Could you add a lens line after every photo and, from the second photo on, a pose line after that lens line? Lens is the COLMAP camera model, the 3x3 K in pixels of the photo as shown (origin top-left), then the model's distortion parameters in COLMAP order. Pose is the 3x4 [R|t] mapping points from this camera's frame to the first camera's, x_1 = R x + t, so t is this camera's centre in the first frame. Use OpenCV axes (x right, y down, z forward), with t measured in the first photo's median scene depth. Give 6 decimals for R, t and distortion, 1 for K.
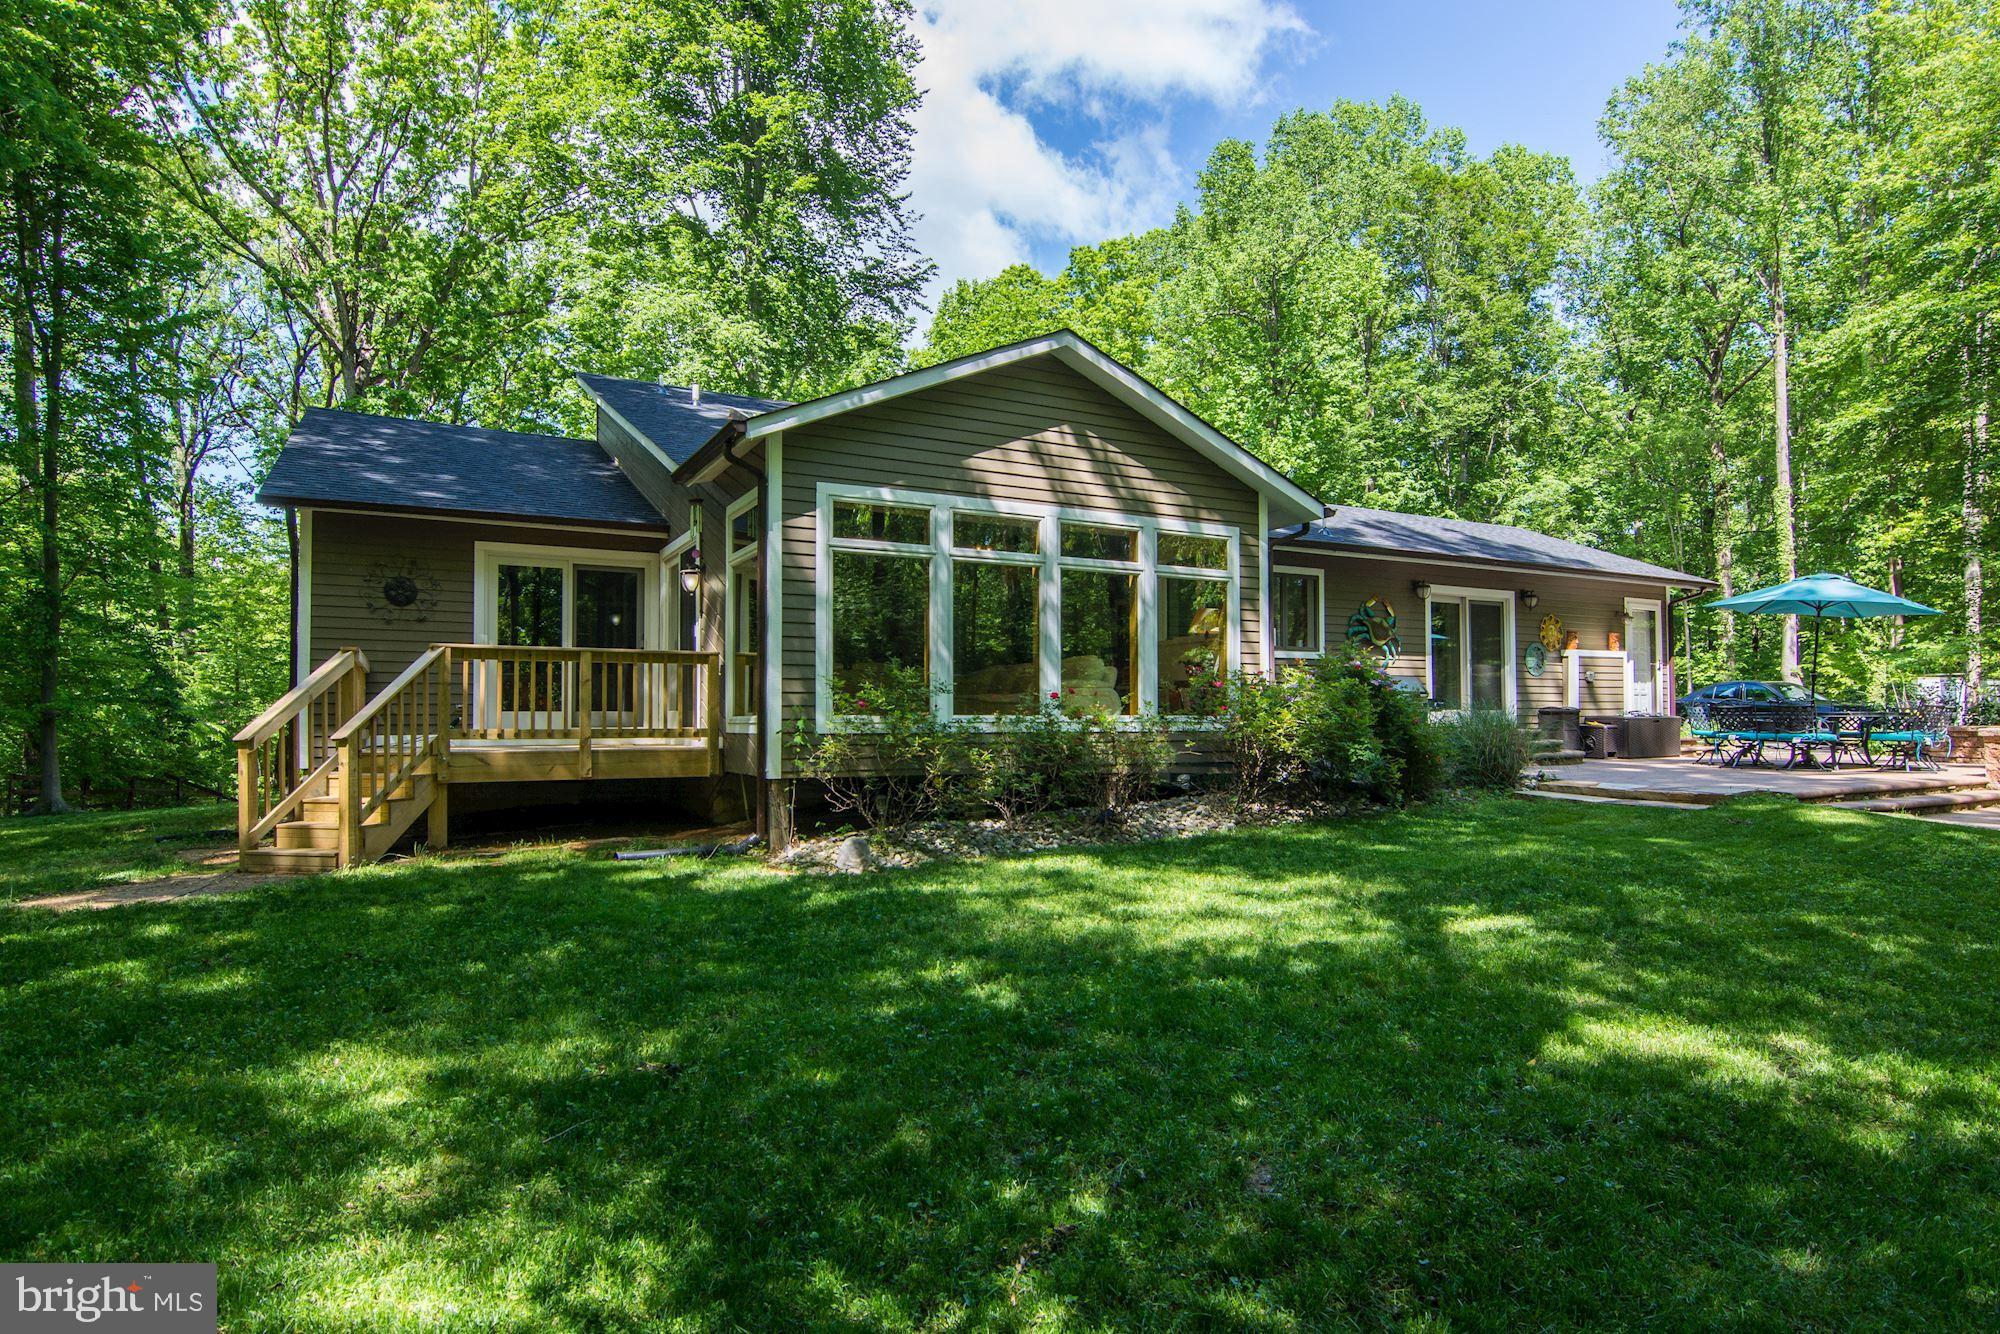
lens RADIAL K [[1075.4, 0, 1005.7], [0, 1075.4, 708.7], [0, 0, 1]] dist [-0.009983, -0.001296]
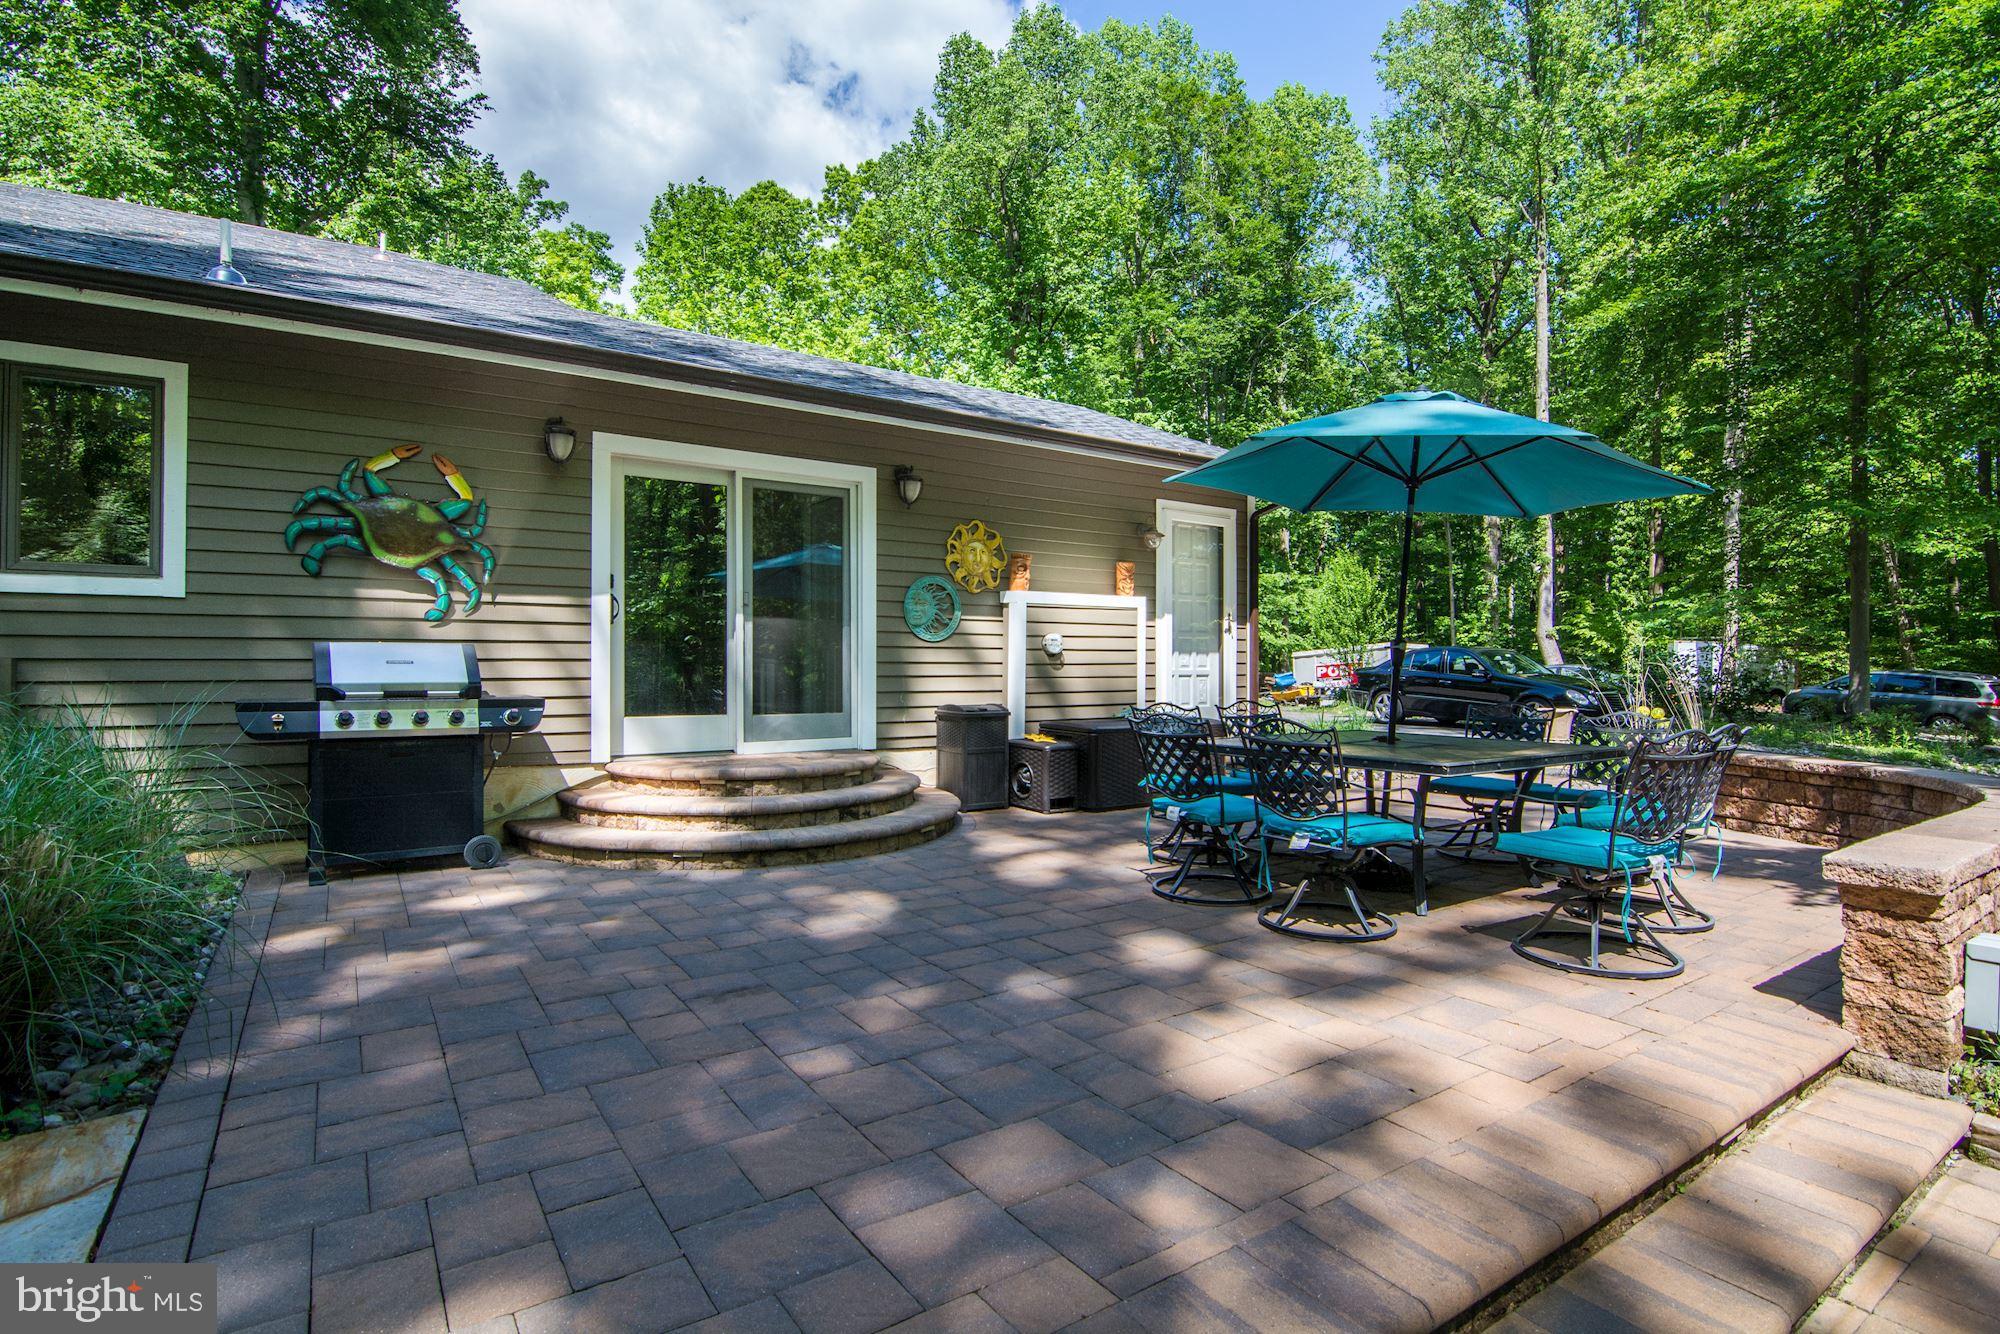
lens RADIAL K [[967.8, 0, 997.9], [0, 967.8, 673.4], [0, 0, 1]] dist [0.003145, -0.006590]
pose [[0.995517, 0.005508, 0.094427, 0.175558], [-0.006877, 0.999876, 0.014186, -0.008237], [-0.094337, -0.014771, 0.995431, 0.200389]]
